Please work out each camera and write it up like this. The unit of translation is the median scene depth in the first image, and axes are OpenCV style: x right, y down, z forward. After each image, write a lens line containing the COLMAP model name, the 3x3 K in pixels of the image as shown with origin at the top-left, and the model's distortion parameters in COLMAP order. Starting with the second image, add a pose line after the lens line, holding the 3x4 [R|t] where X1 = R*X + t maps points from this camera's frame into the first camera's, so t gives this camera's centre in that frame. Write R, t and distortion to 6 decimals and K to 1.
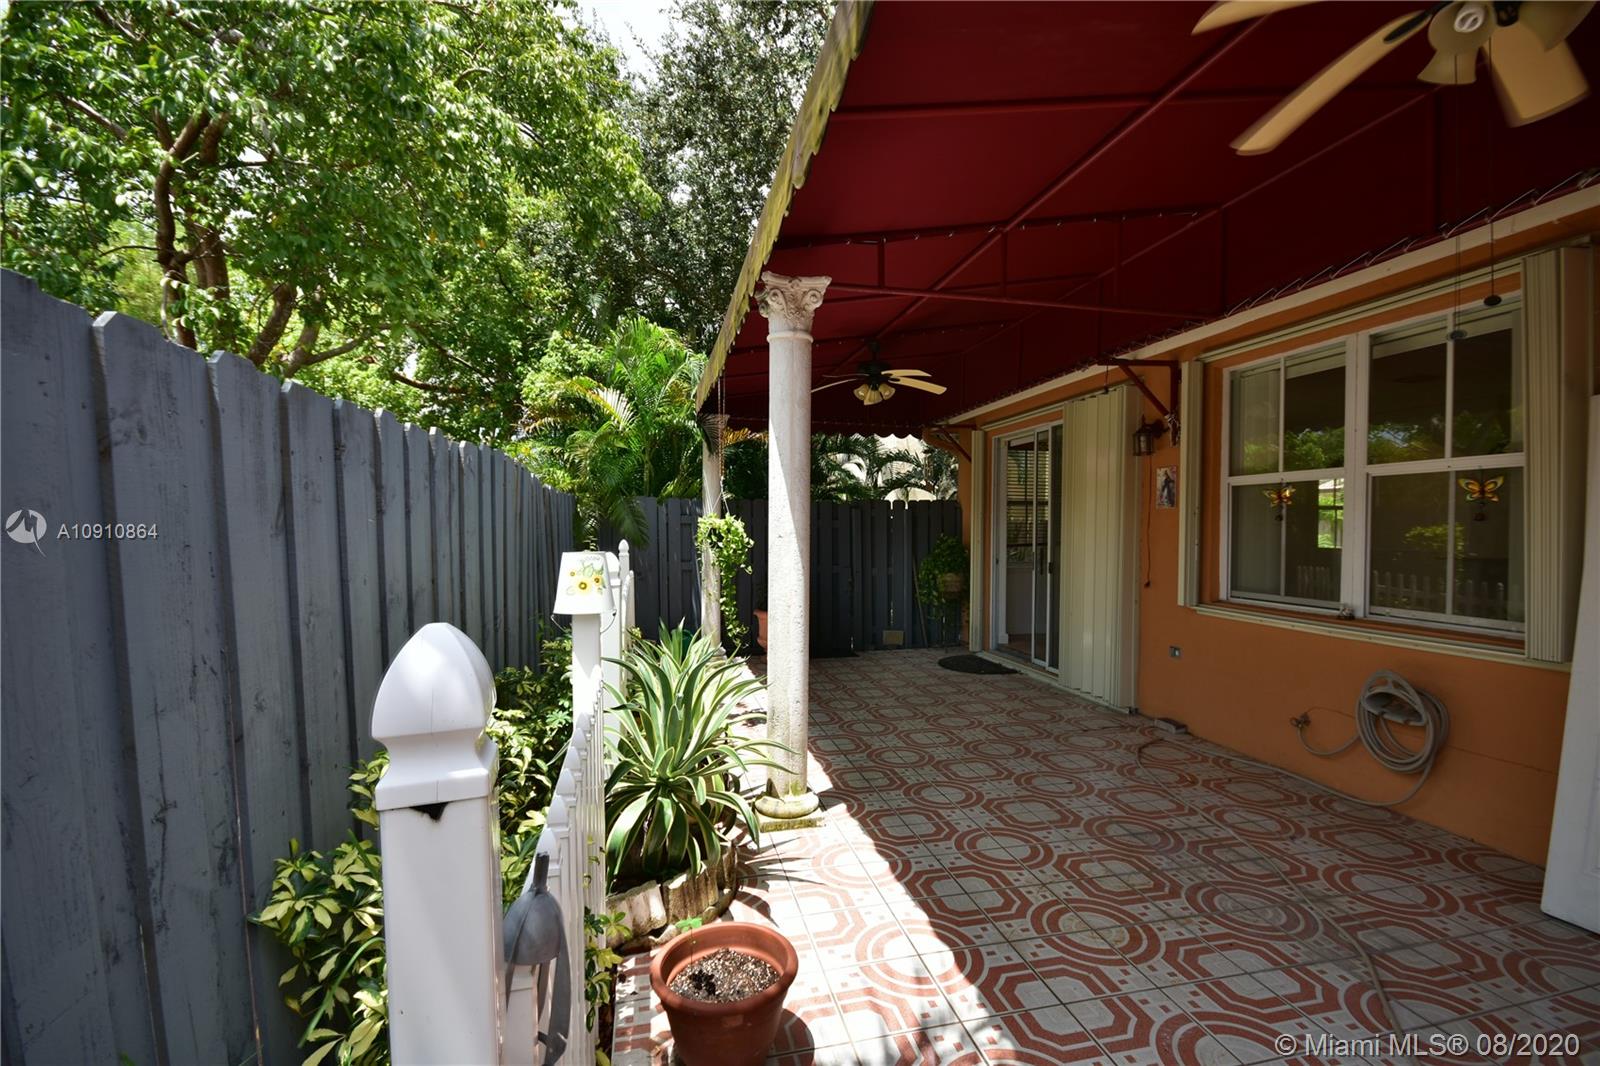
lens RADIAL K [[713.3, 0, 792.6], [0, 713.3, 538.5], [0, 0, 1]] dist [-0.008806, -0.000115]
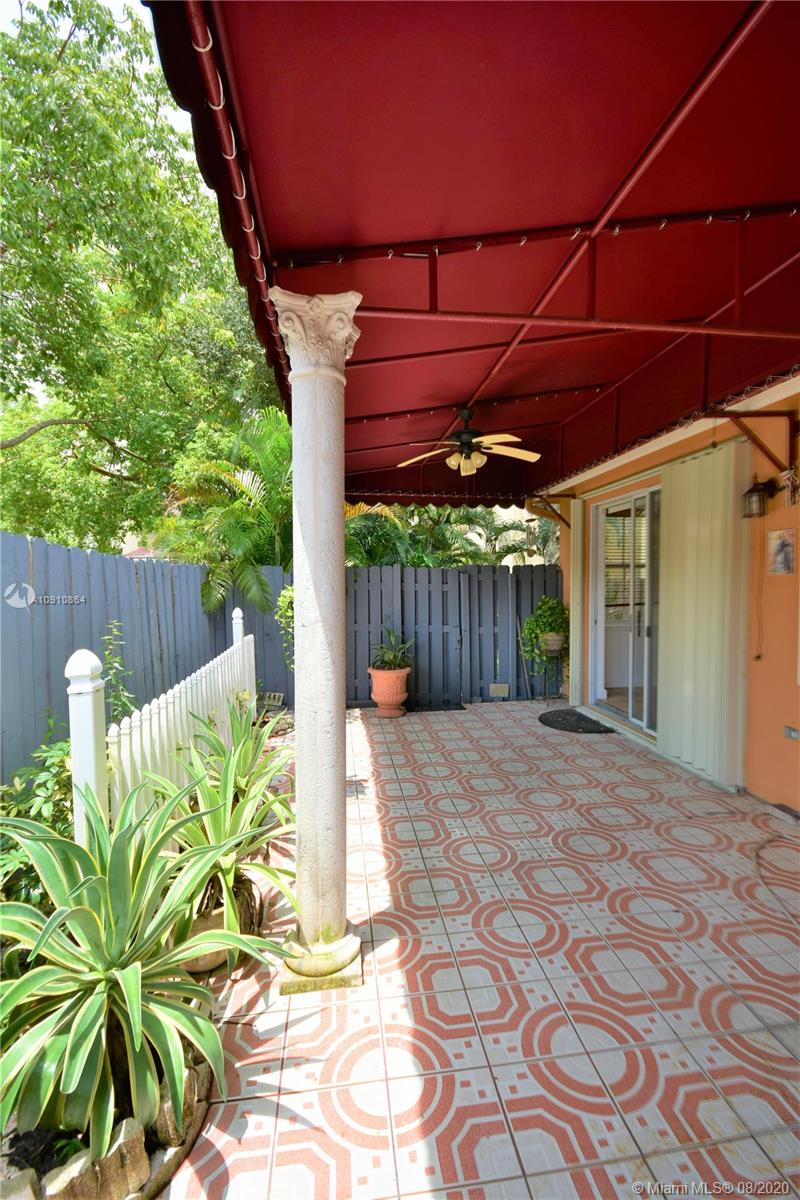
lens RADIAL K [[528.5, 0, 403.6], [0, 528.5, 599.5], [0, 0, 1]] dist [0.025411, -0.018976]
pose [[0.996744, -0.007636, -0.080270, 0.079632], [0.009111, 0.999796, 0.018024, -0.022861], [0.080116, -0.018697, 0.996610, 0.229878]]
